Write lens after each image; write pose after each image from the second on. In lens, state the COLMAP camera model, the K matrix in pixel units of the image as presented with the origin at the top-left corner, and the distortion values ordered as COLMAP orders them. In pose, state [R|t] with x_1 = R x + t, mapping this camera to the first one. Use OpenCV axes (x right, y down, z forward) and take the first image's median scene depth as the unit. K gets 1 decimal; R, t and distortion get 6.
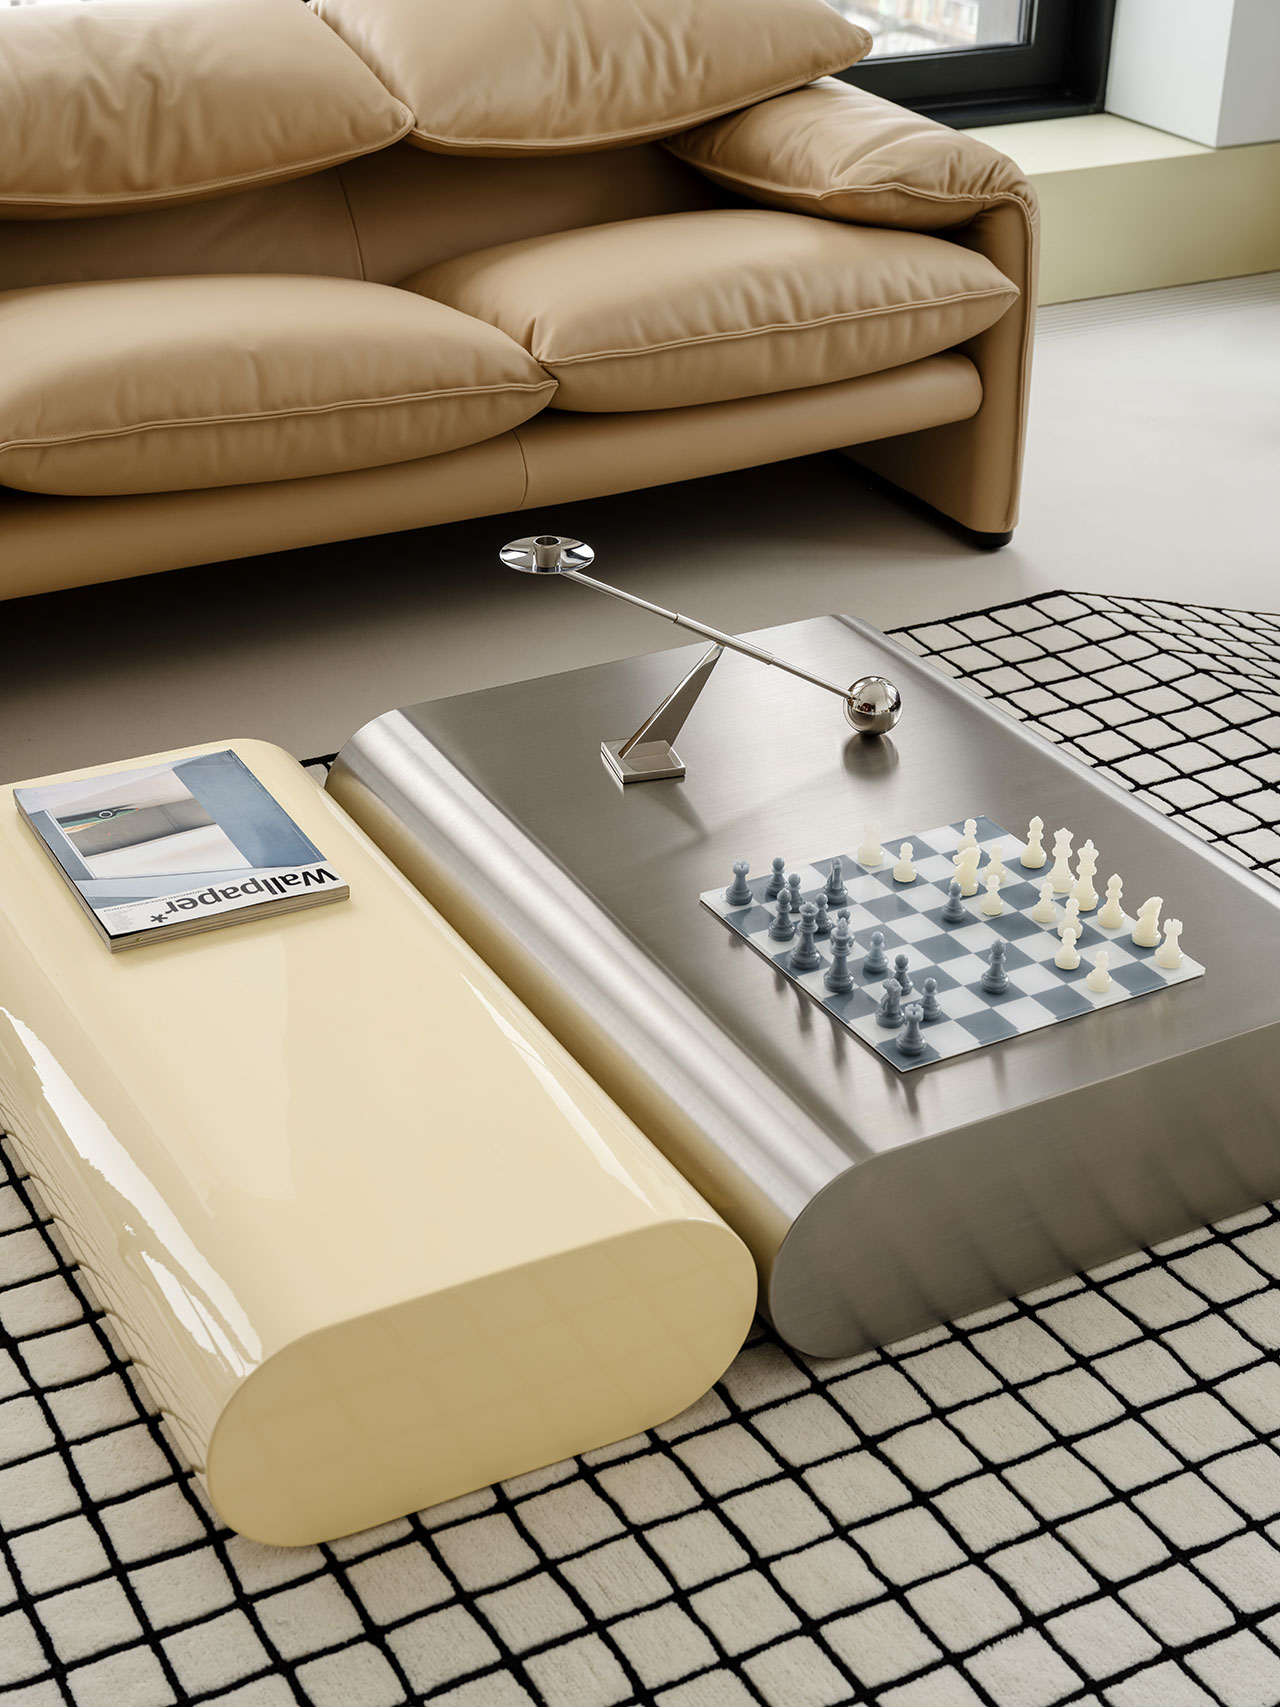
lens RADIAL K [[2430.6, 0, 640.0], [0, 2430.6, 853.5], [0, 0, 1]] dist [0.005078, -0.035859]
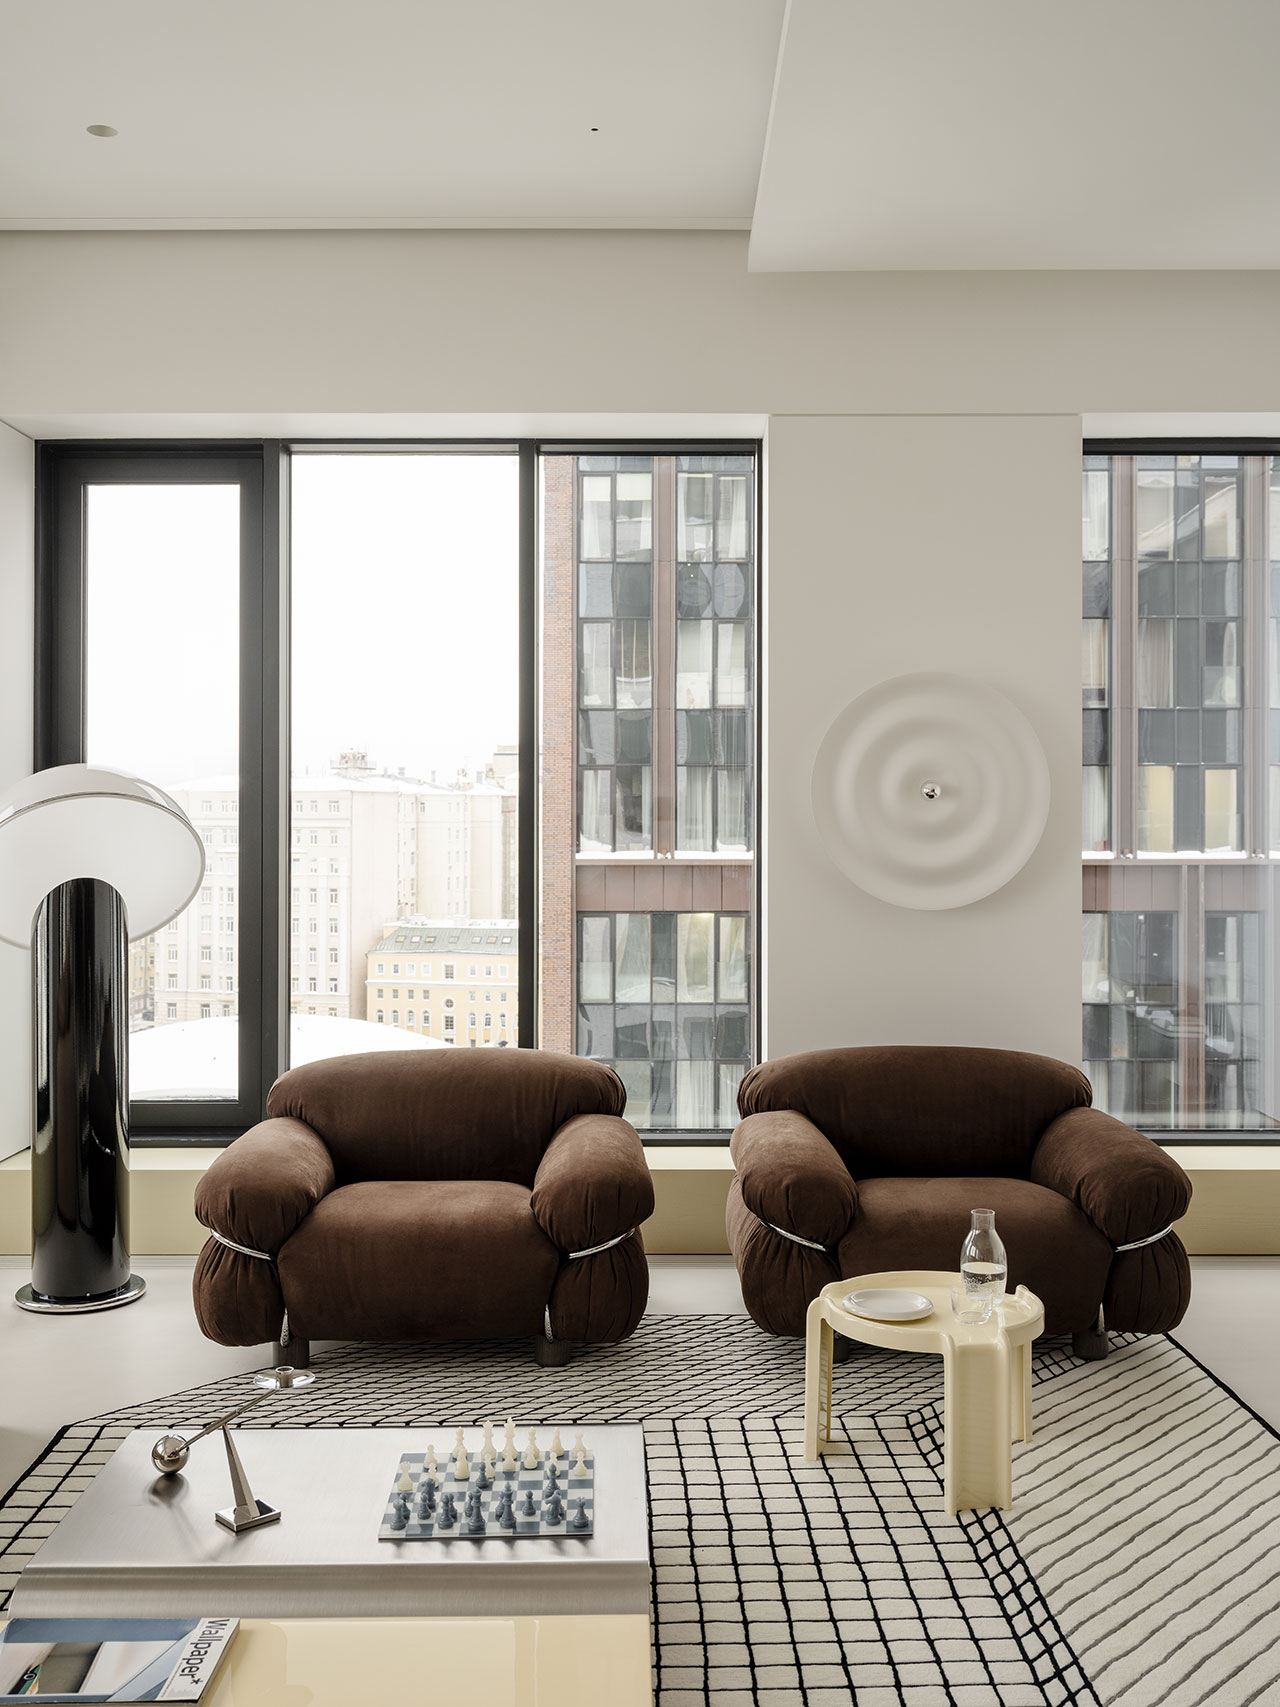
lens RADIAL K [[1652.7, 0, 640.0], [0, 1652.7, 853.5], [0, 0, 1]] dist [-0.048678, -0.003829]
pose [[0.464891, -0.023396, 0.885059, -0.578408], [0.442829, 0.871773, -0.209558, -0.051280], [-0.766668, 0.489351, 0.415640, 0.148544]]
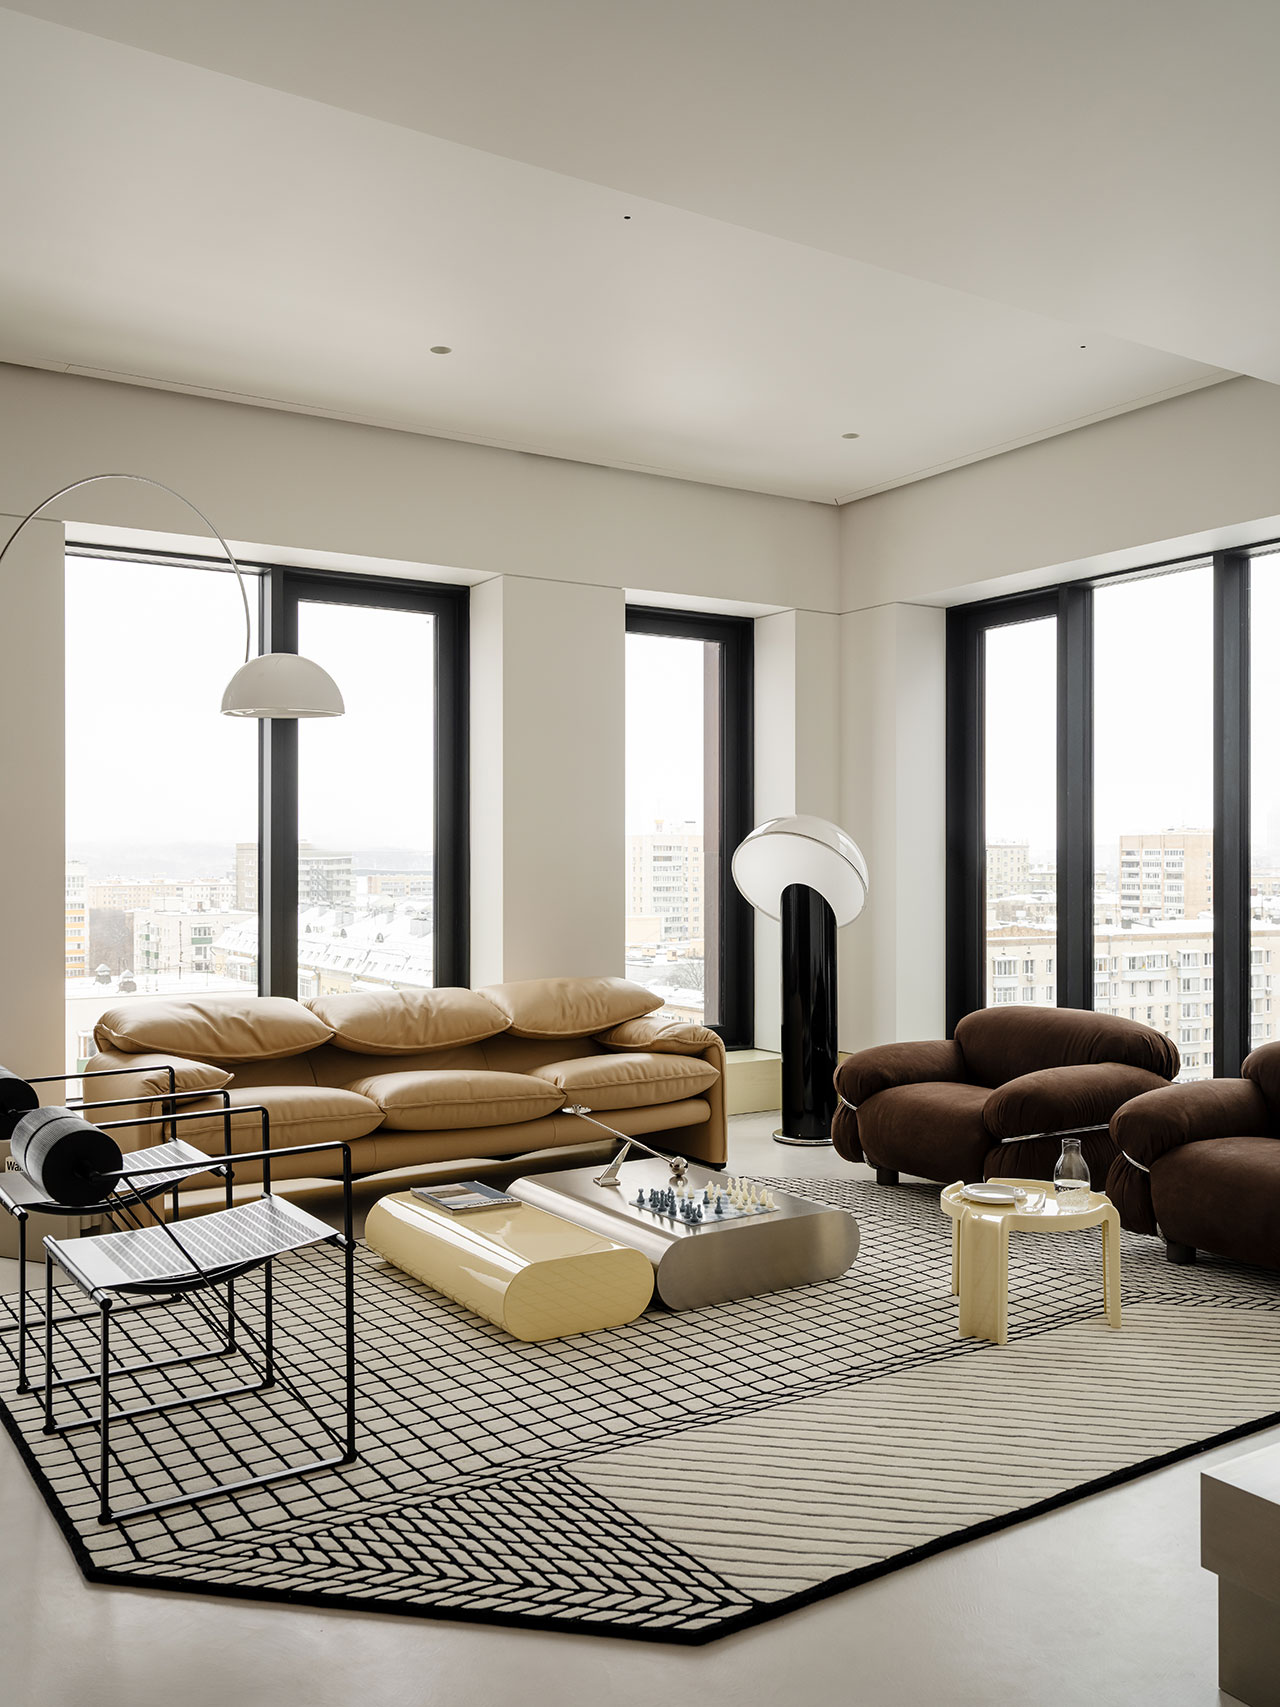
lens RADIAL K [[1411.9, 0, 640.0], [0, 1411.9, 853.5], [0, 0, 1]] dist [0.005399, 0.000402]
pose [[0.996708, -0.017728, 0.079109, -0.070779], [0.054633, 0.867828, -0.493852, 0.381522], [-0.059898, 0.496549, 0.865940, -0.607616]]
